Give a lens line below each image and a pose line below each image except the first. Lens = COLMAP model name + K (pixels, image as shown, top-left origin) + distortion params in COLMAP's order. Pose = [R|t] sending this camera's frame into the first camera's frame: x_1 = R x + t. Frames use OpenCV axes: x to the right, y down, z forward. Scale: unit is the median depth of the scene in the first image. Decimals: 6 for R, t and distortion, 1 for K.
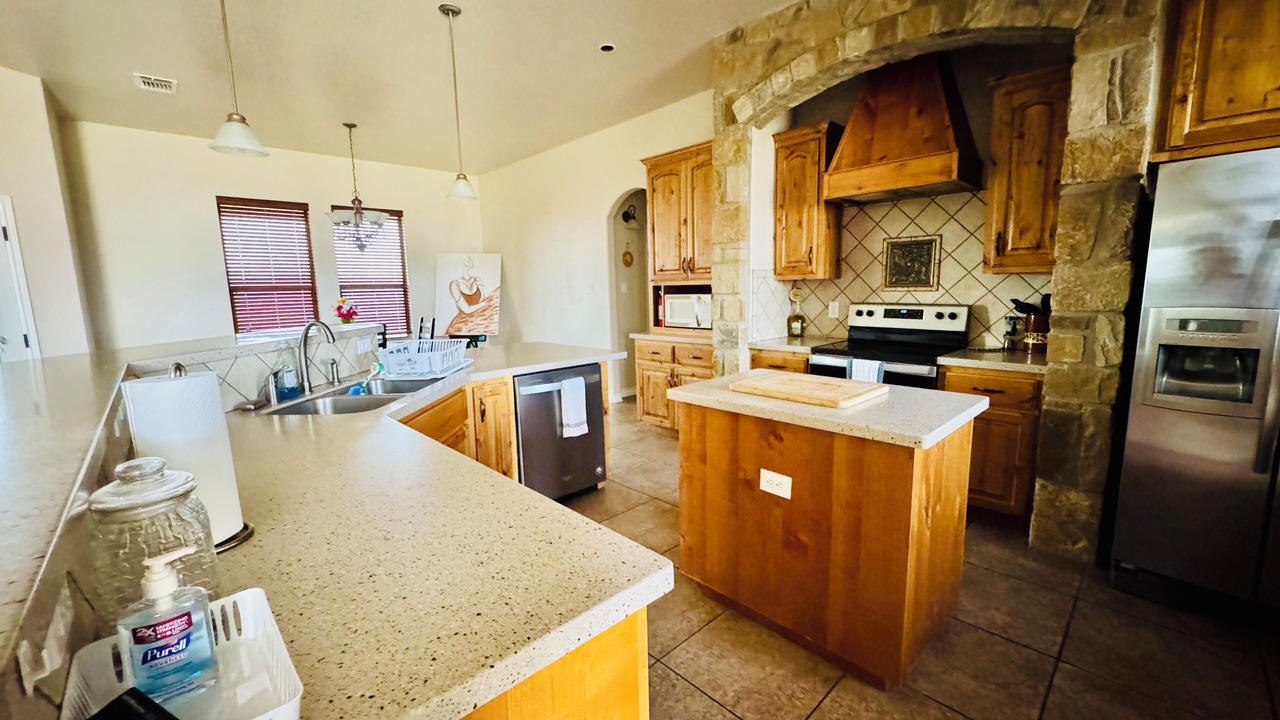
lens RADIAL K [[508.0, 0, 637.9], [0, 508.0, 363.4], [0, 0, 1]] dist [-0.004470, 0.000309]
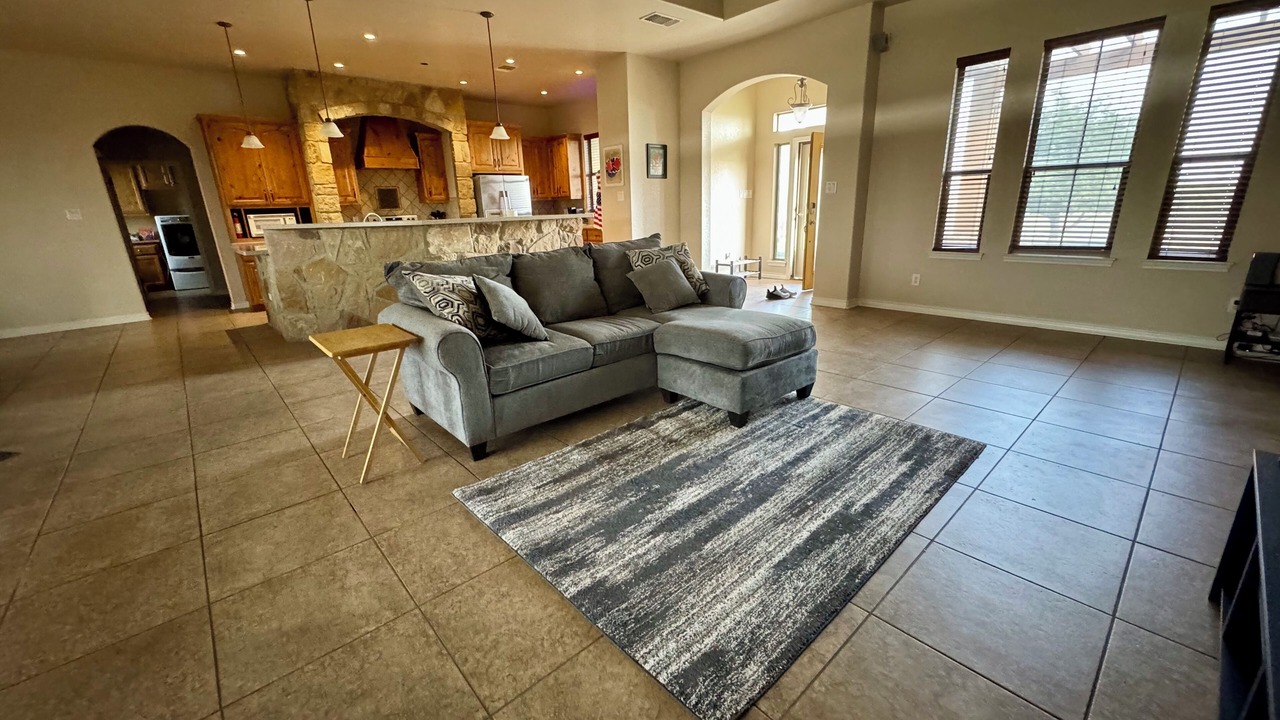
lens RADIAL K [[508.0, 0, 639.5], [0, 508.0, 359.4], [0, 0, 1]] dist [-0.004470, 0.000309]
pose [[0.031131, -0.270249, 0.962287, -2.094998], [0.177872, 0.948884, 0.260731, 0.117342], [-0.983561, 0.163047, 0.077609, -0.231154]]
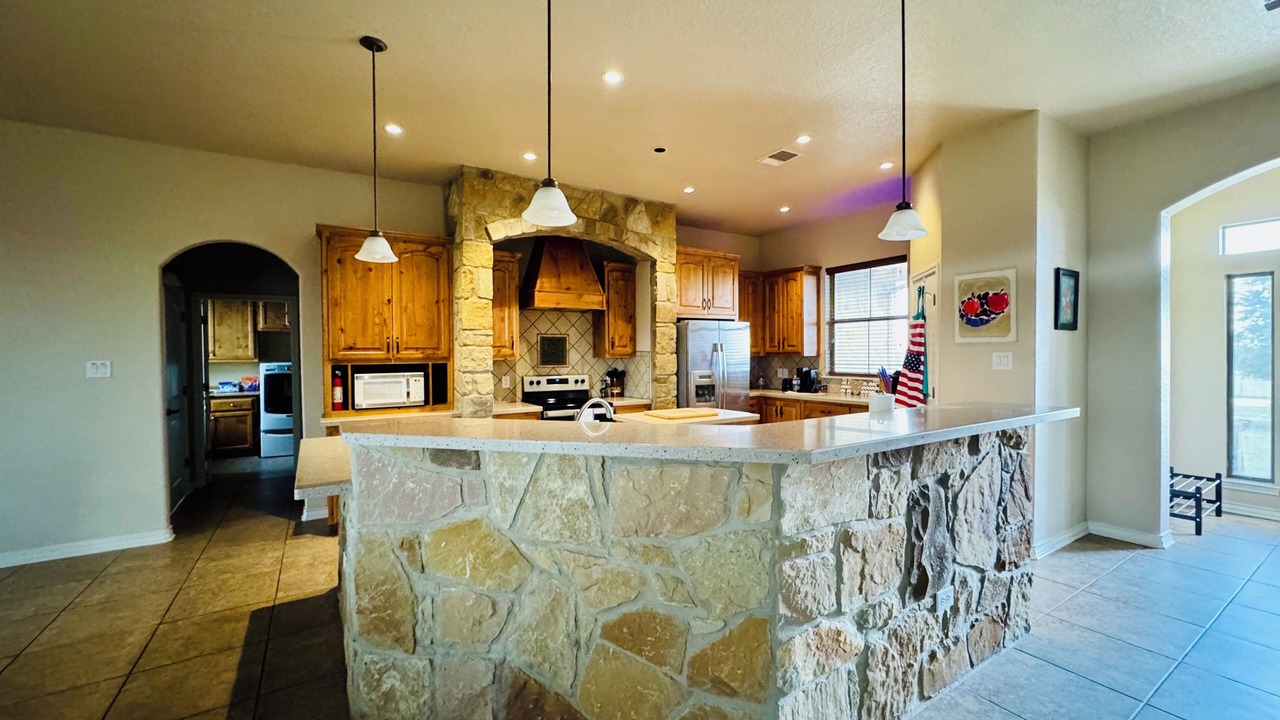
lens RADIAL K [[508.0, 0, 637.2], [0, 508.0, 358.0], [0, 0, 1]] dist [-0.004470, 0.000309]
pose [[0.203801, 0.009972, 0.978962, -1.084347], [0.148074, 0.988131, -0.040891, -0.075231], [-0.967750, 0.153293, 0.199905, 0.468621]]
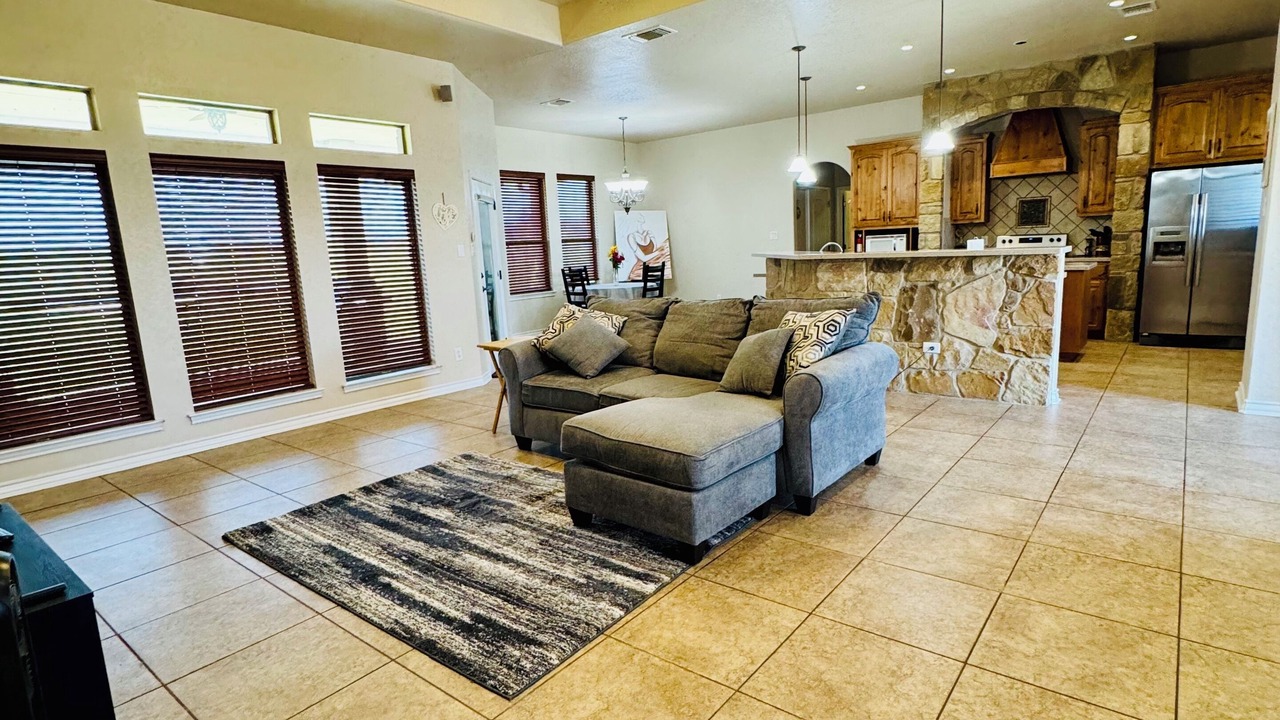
lens RADIAL K [[671.3, 0, 642.8], [0, 671.3, 364.8], [0, 0, 1]] dist [0.001915, -0.000609]
pose [[0.991022, -0.051067, 0.123560, -1.273638], [0.047947, 0.998455, 0.028096, 0.231605], [-0.124804, -0.021919, 0.991939, -1.324104]]
